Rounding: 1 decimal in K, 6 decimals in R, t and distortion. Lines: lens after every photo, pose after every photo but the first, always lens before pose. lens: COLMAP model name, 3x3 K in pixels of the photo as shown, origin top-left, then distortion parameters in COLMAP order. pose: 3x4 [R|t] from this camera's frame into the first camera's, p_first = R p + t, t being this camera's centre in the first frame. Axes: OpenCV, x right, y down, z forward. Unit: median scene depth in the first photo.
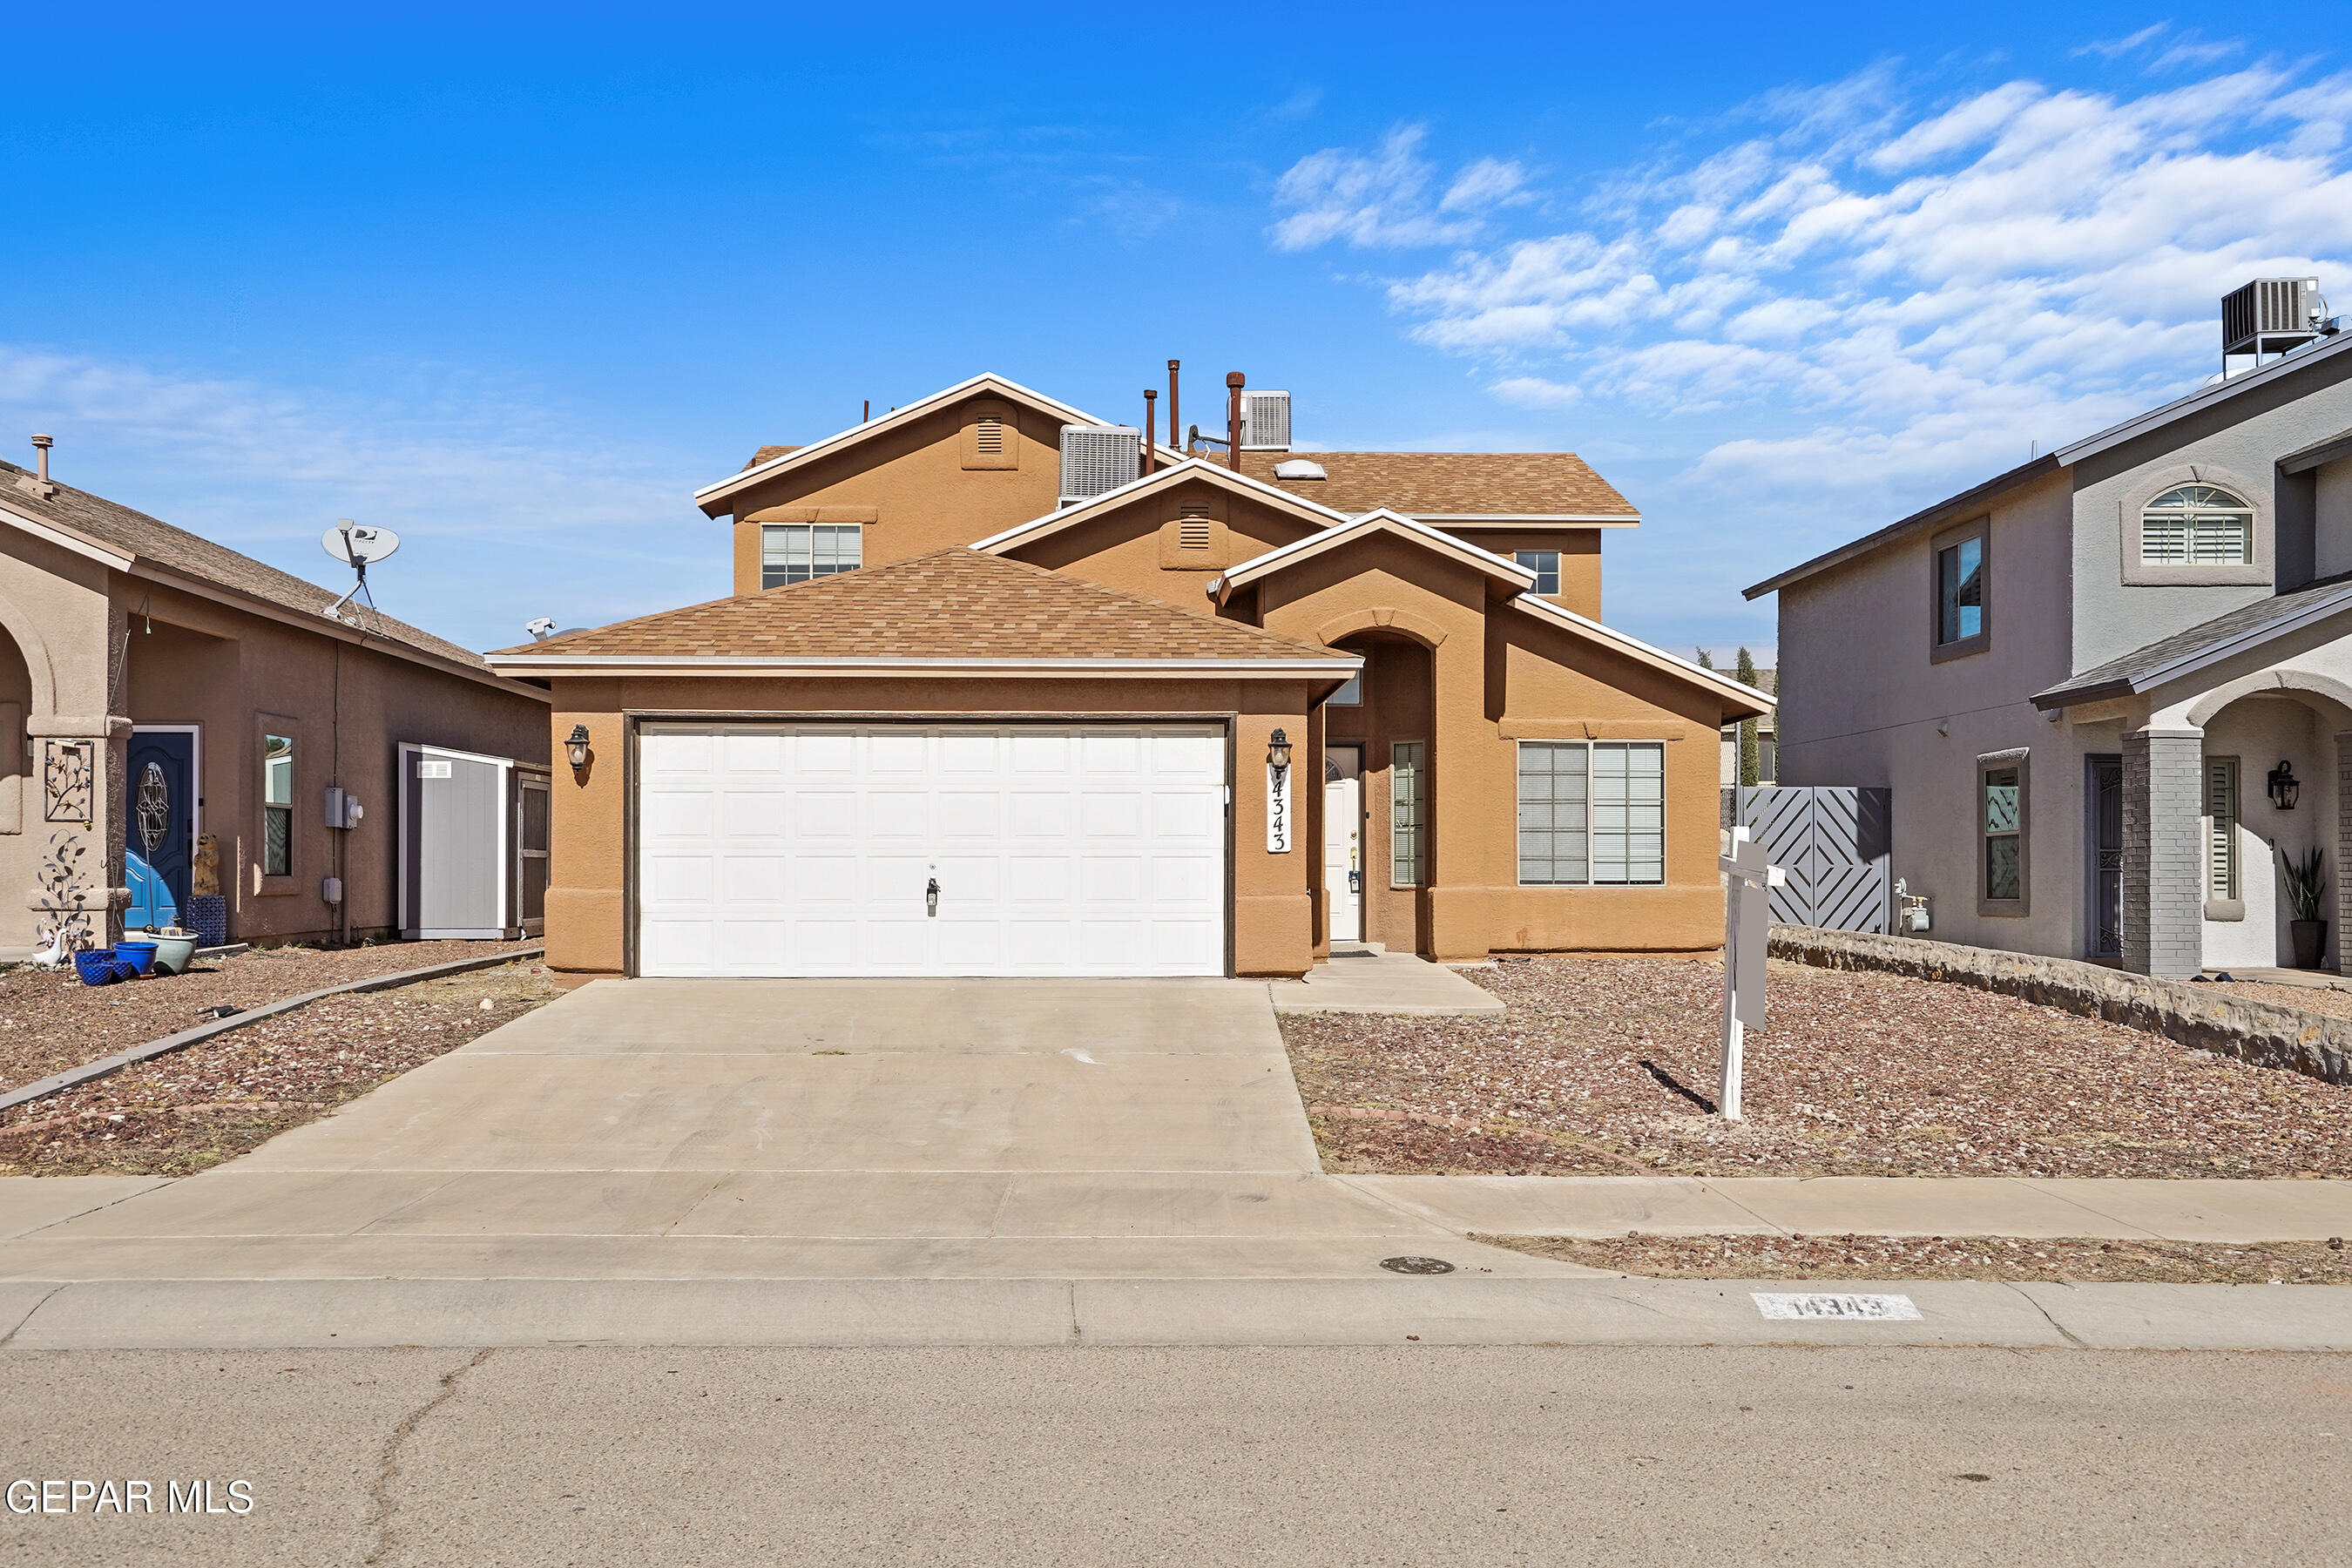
lens RADIAL K [[2033.1, 0, 1164.9], [0, 2033.1, 839.1], [0, 0, 1]] dist [-0.000924, 0.080927]
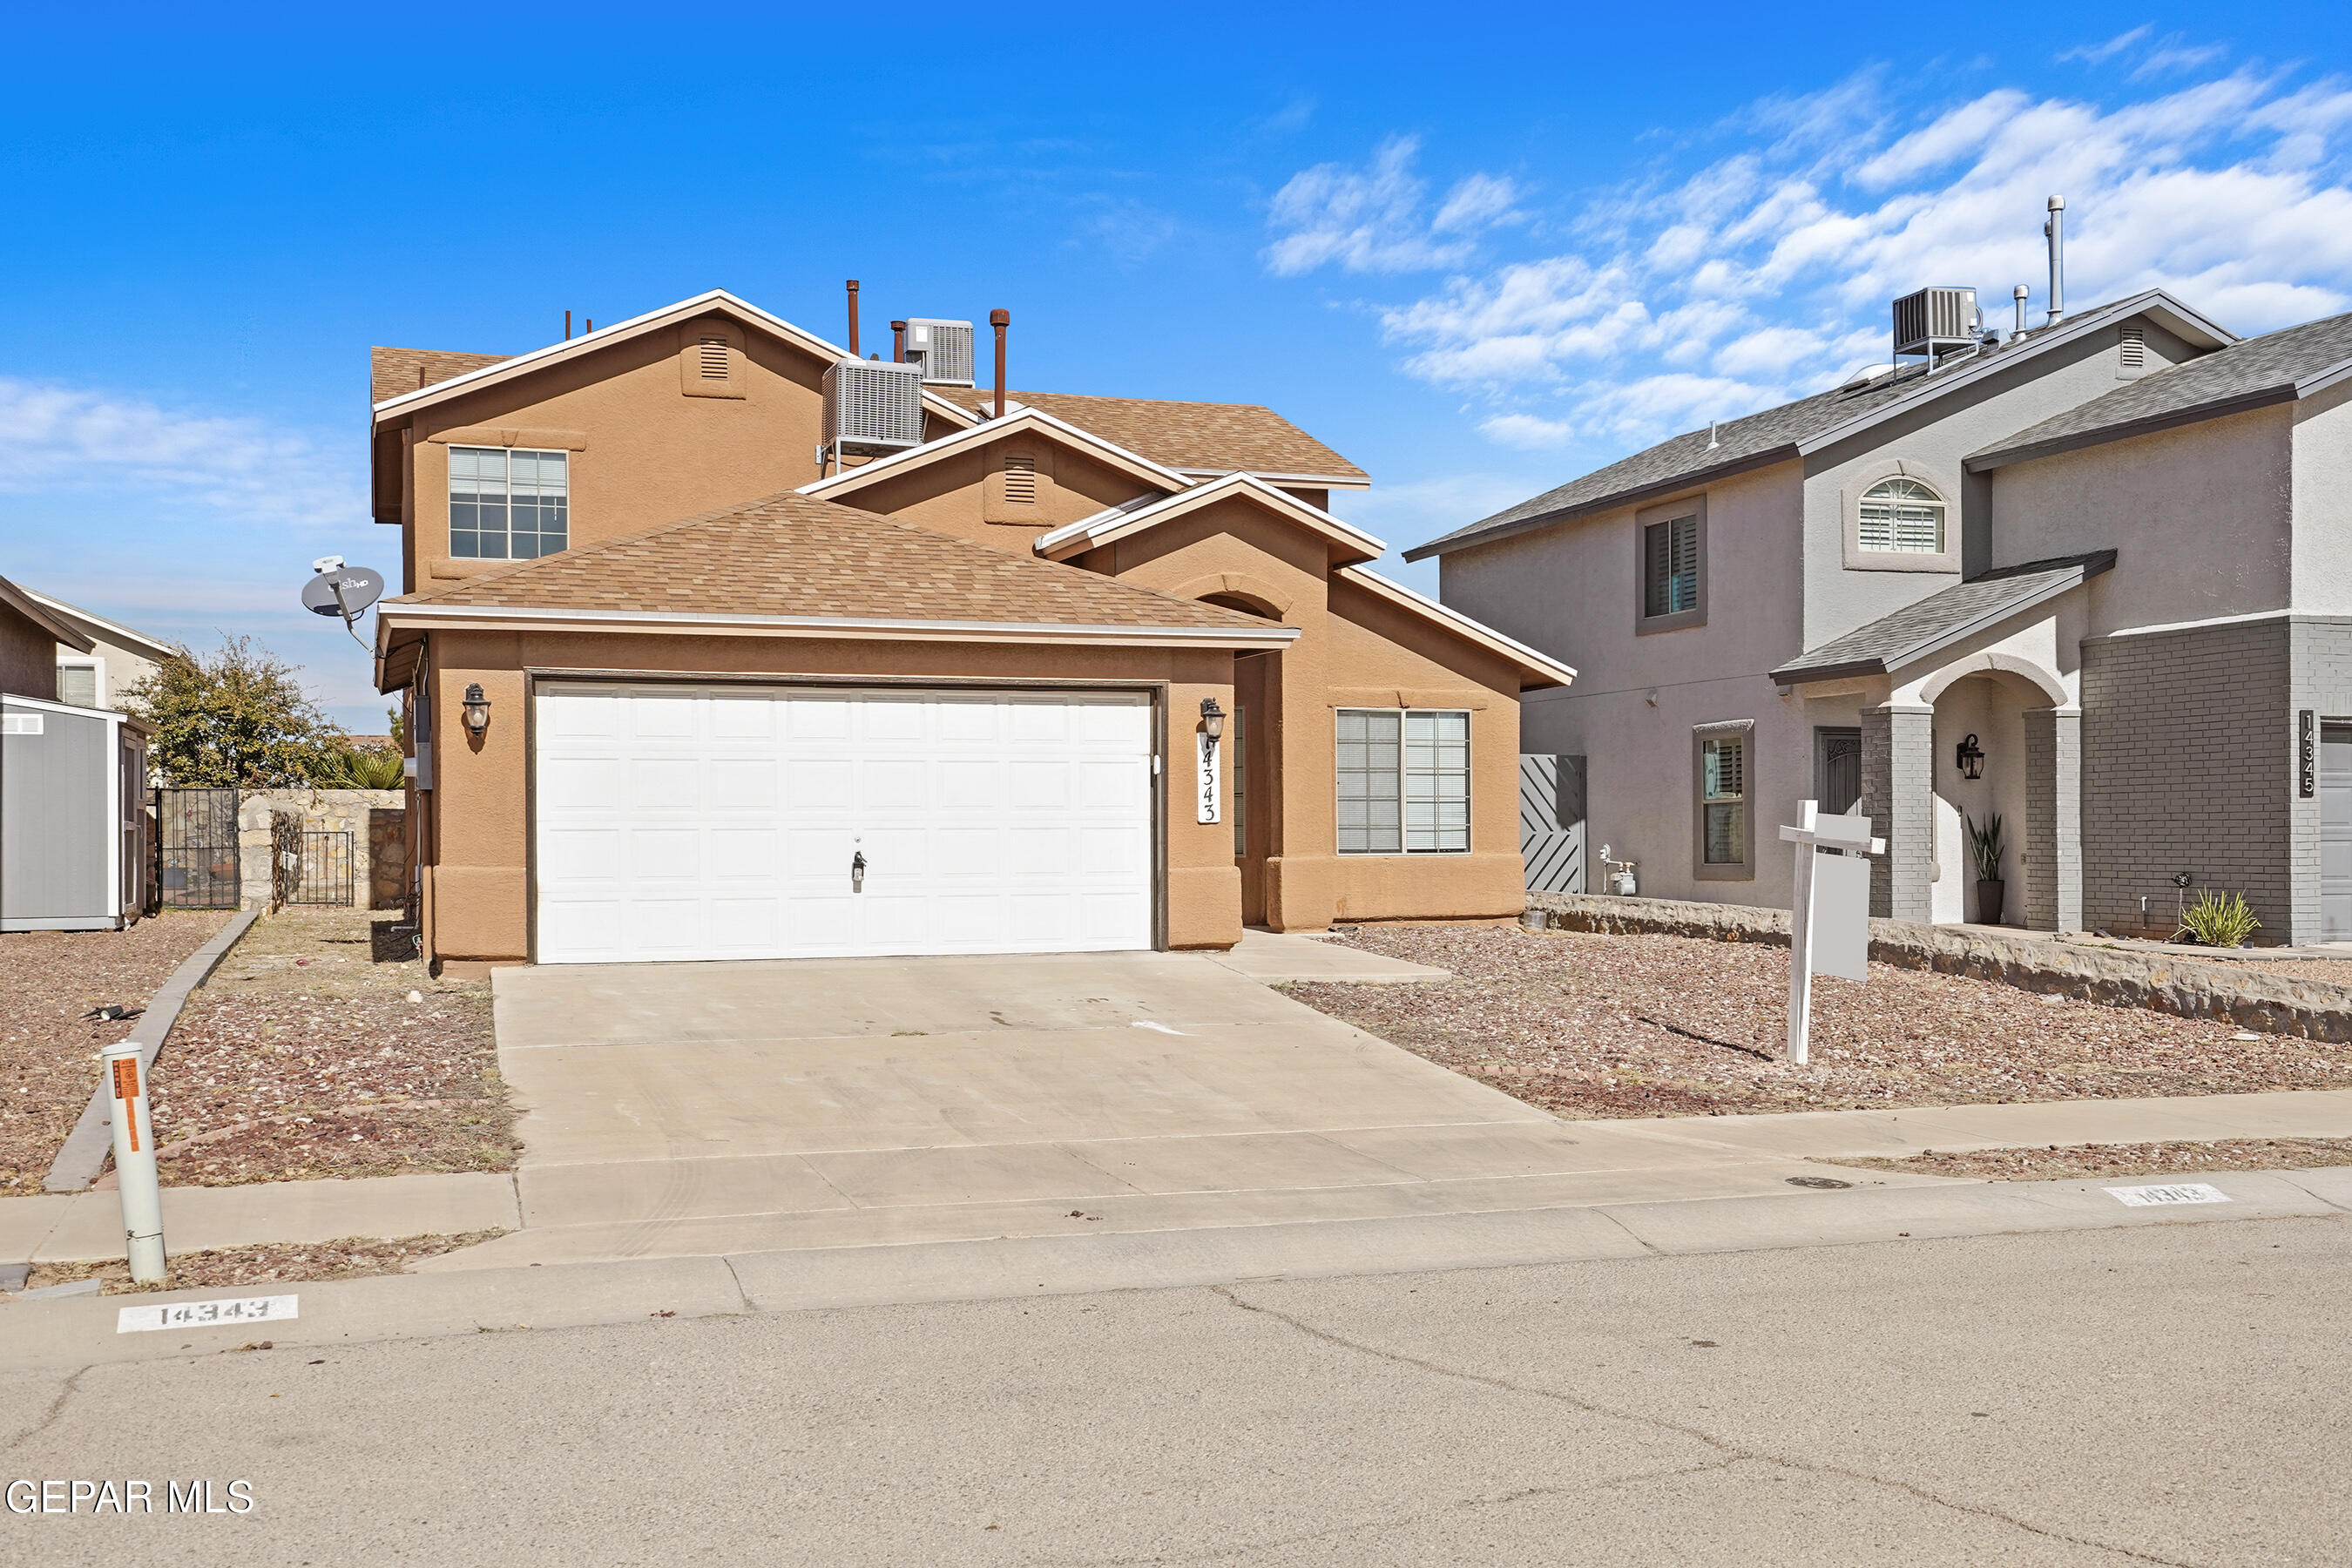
lens RADIAL K [[2340.4, 0, 1185.5], [0, 2340.4, 826.4], [0, 0, 1]] dist [0.036750, 0.014111]
pose [[0.949767, -0.004321, 0.312928, -0.254692], [0.000927, 0.999939, 0.010995, -0.003568], [-0.312957, -0.010152, 0.949713, -0.063784]]
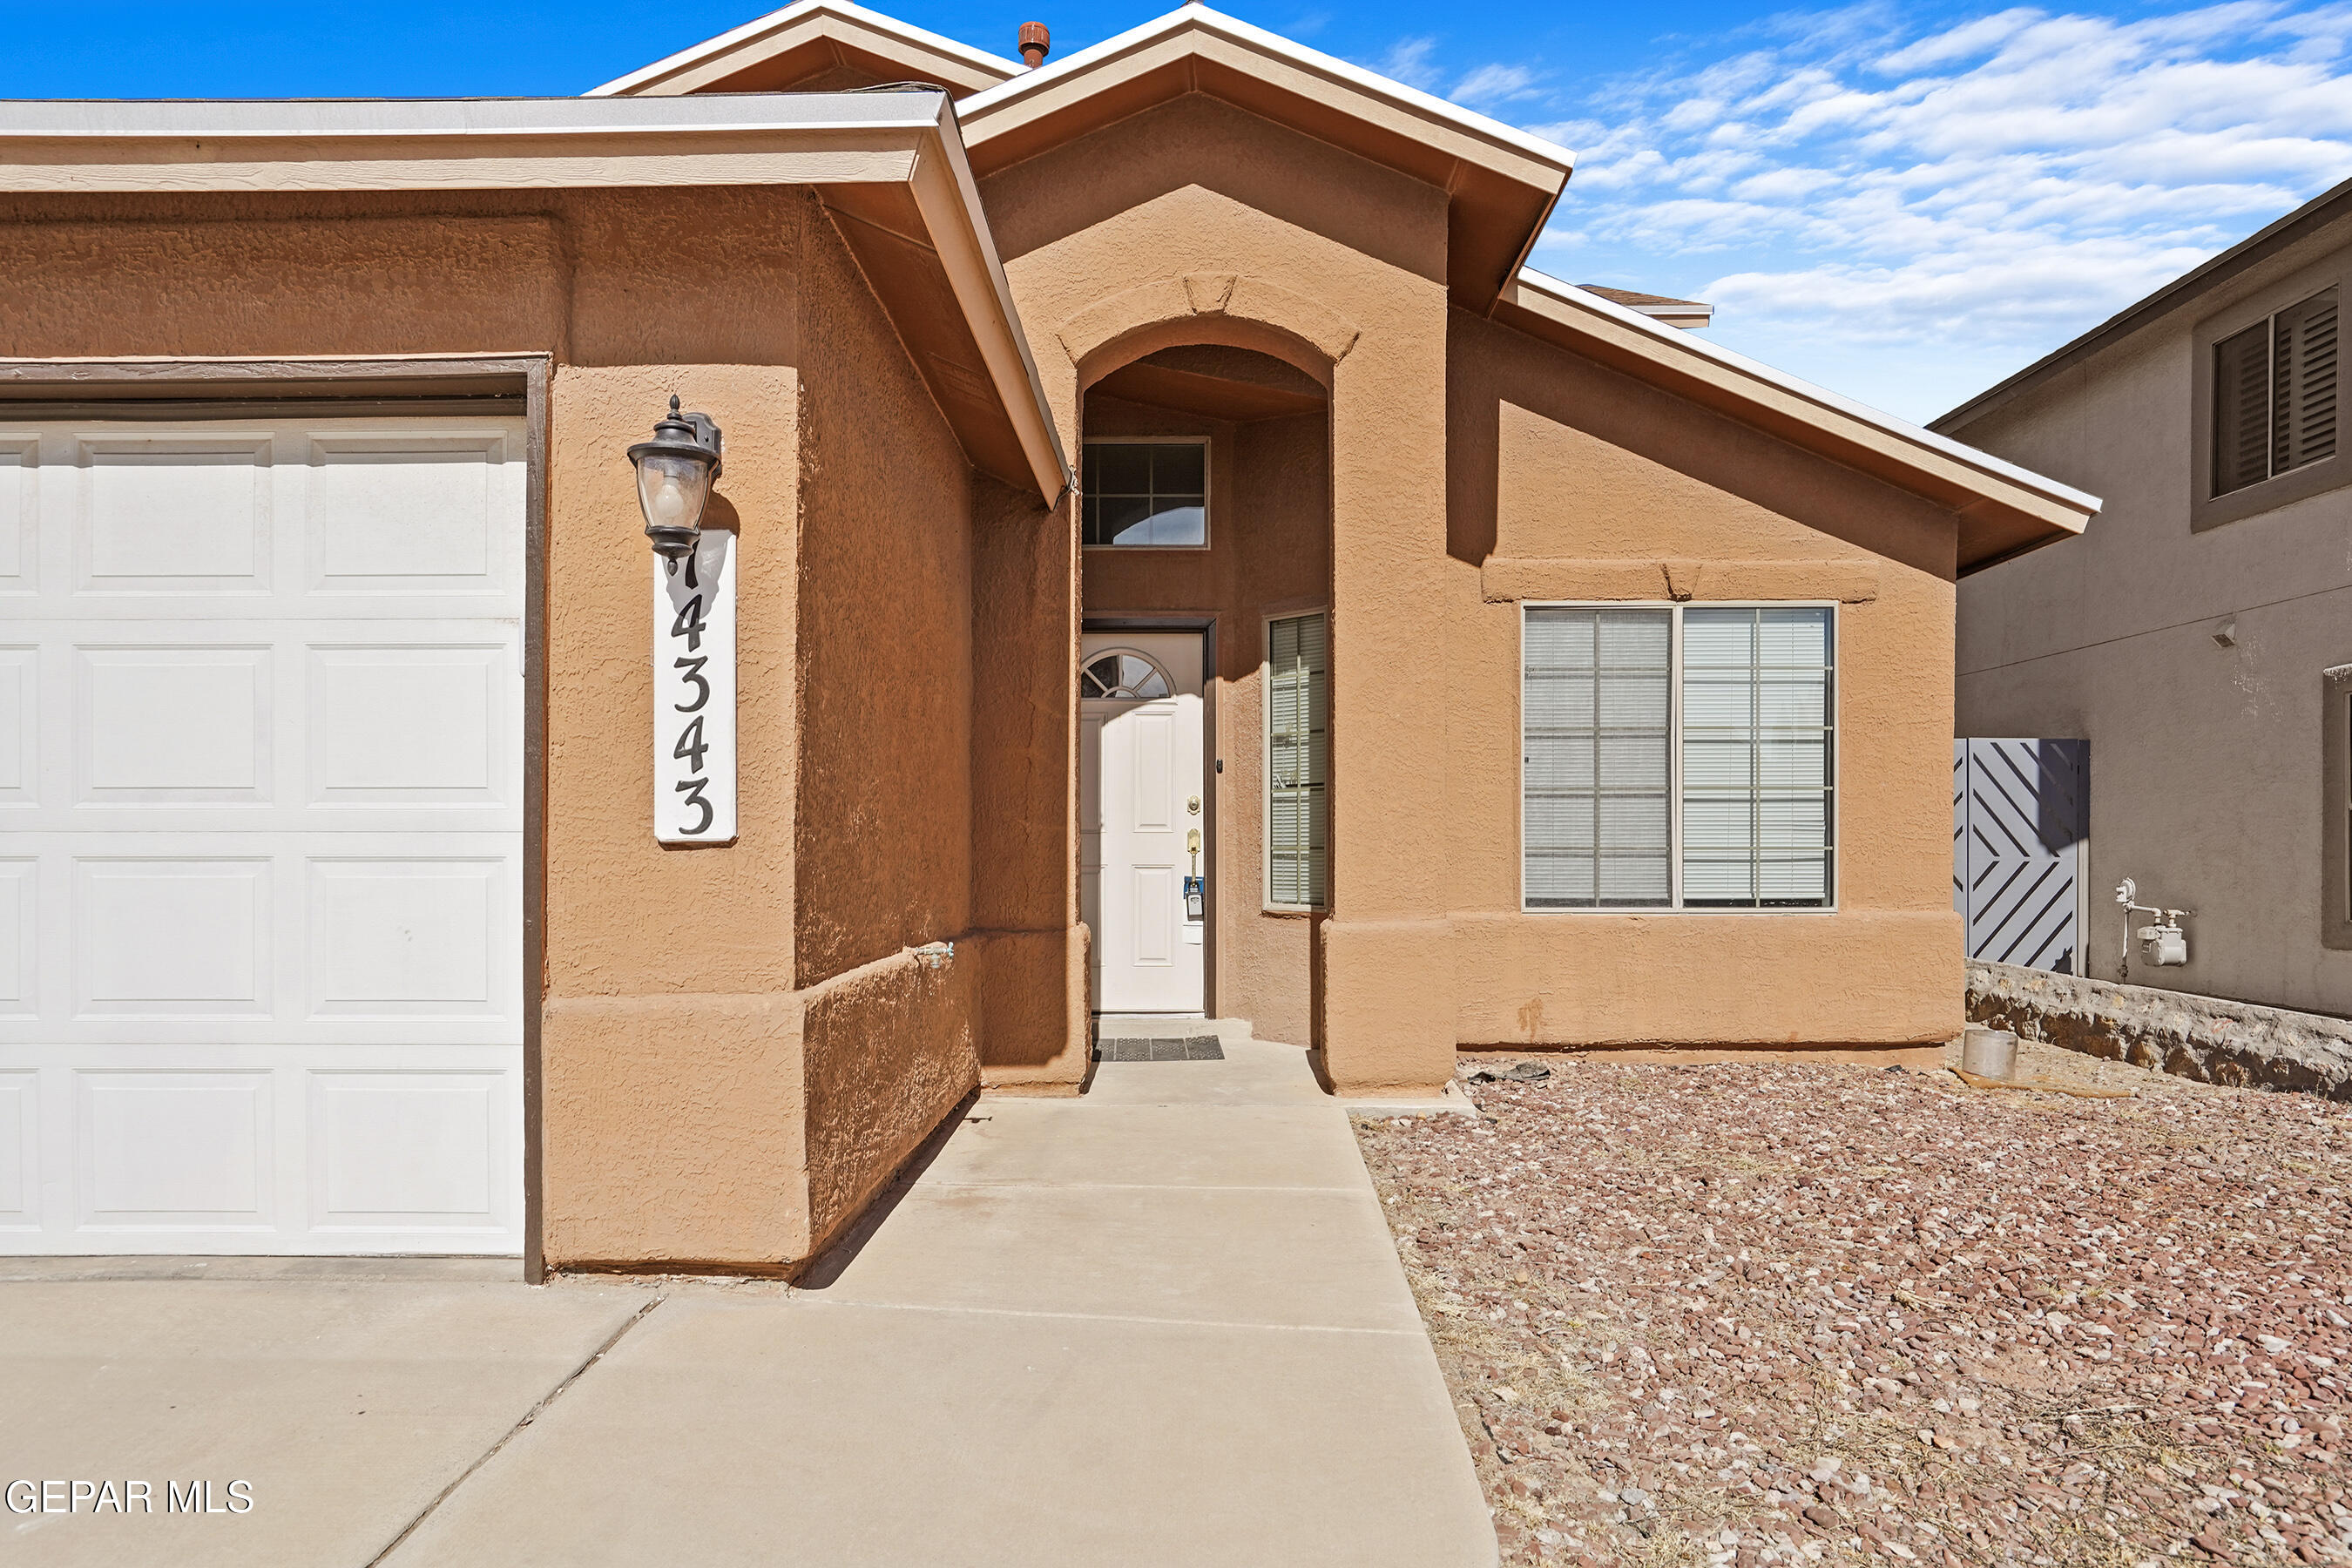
lens RADIAL K [[1463.4, 0, 1167.1], [0, 1463.4, 857.0], [0, 0, 1]] dist [-0.017842, 0.022506]
pose [[0.998442, -0.000562, -0.055802, 0.109762], [0.001686, 0.999797, 0.020094, 0.003565], [0.055780, -0.020157, 0.998240, 0.653333]]
